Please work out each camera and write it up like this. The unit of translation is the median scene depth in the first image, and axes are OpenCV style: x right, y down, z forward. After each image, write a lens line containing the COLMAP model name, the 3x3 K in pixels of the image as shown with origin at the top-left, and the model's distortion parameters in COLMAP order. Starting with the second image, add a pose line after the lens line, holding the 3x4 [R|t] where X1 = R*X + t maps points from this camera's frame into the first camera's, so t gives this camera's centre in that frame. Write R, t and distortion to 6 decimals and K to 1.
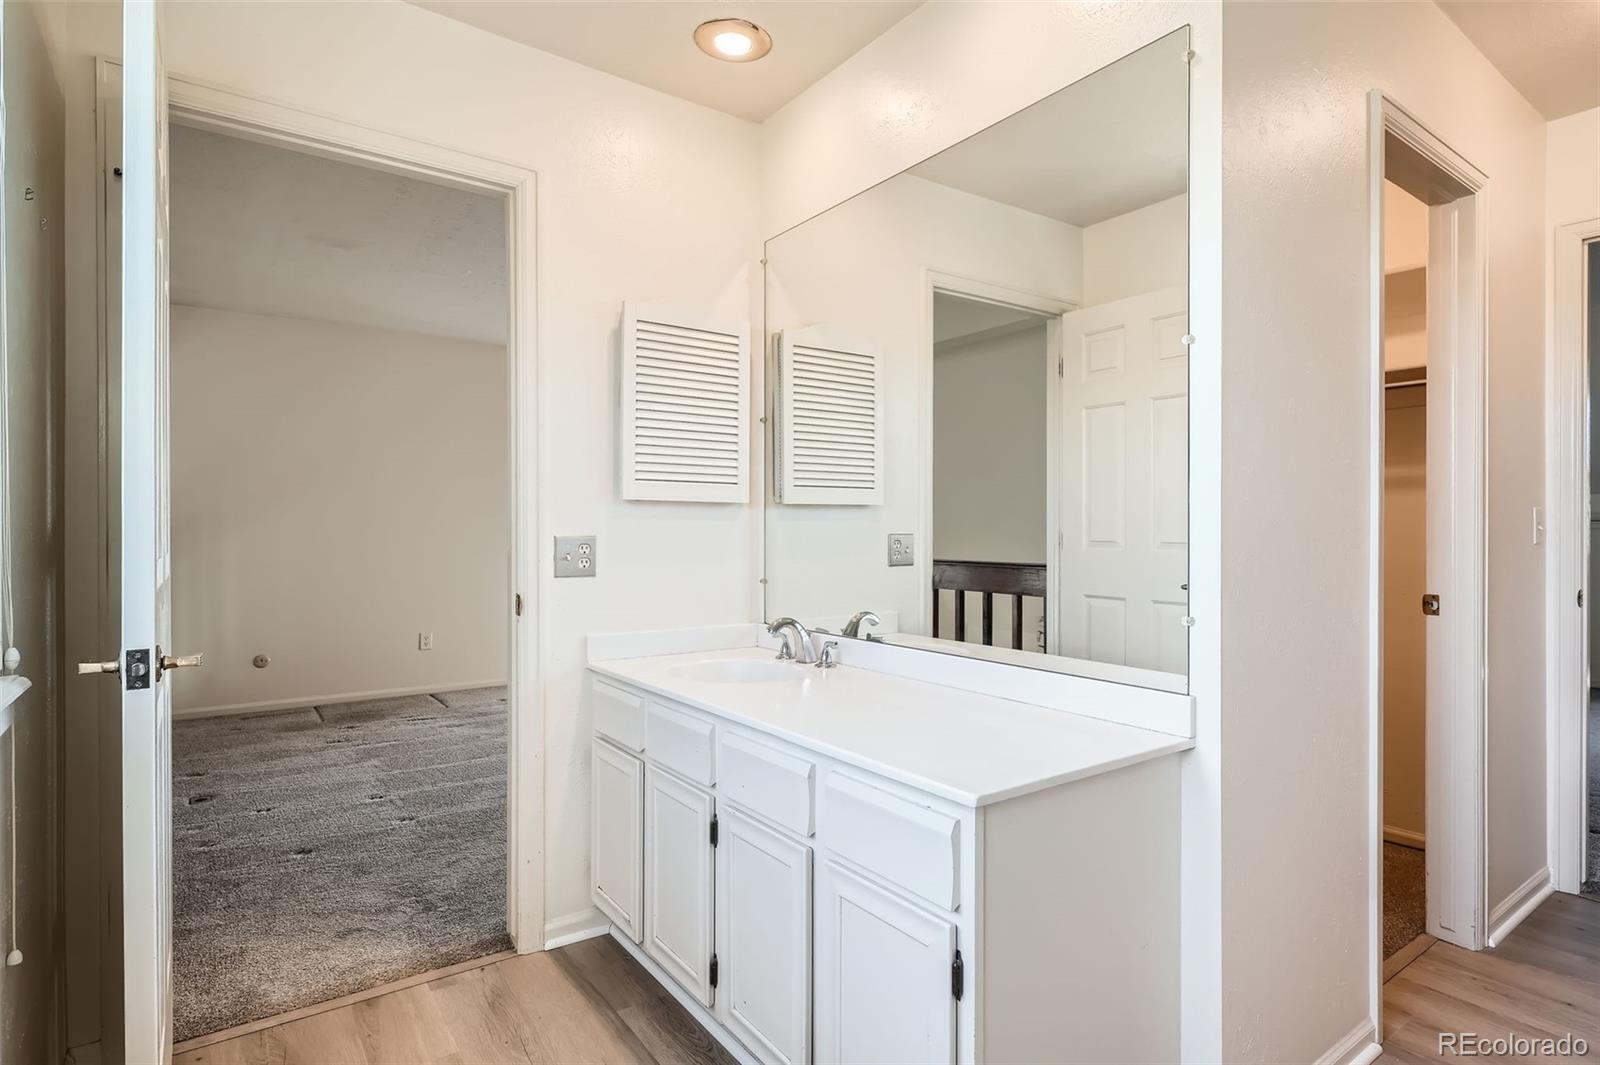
lens RADIAL K [[789.3, 0, 800.0], [0, 789.3, 532.5], [0, 0, 1]] dist [0.001510, 0.000171]
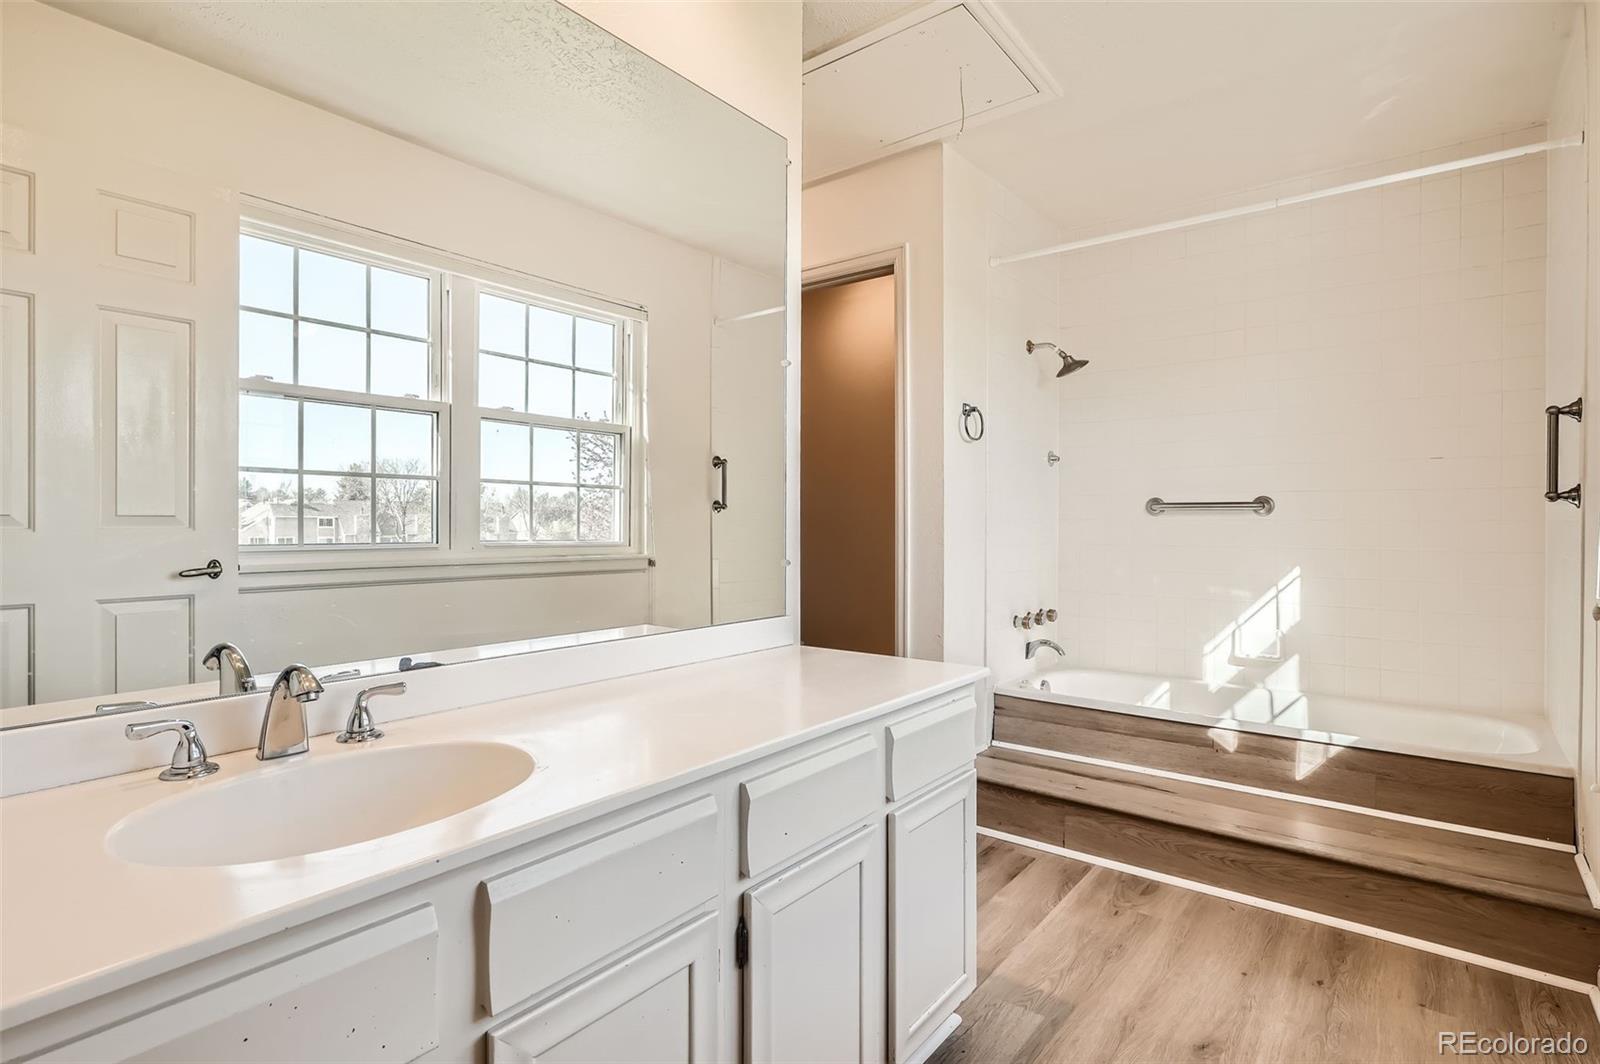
lens RADIAL K [[789.3, 0, 800.0], [0, 789.3, 532.0], [0, 0, 1]] dist [0.001510, 0.000171]
pose [[-0.283832, -0.004532, 0.958863, -0.788770], [-0.004634, 0.999984, 0.003355, 0.042271], [-0.958863, -0.003491, -0.283849, 1.222518]]
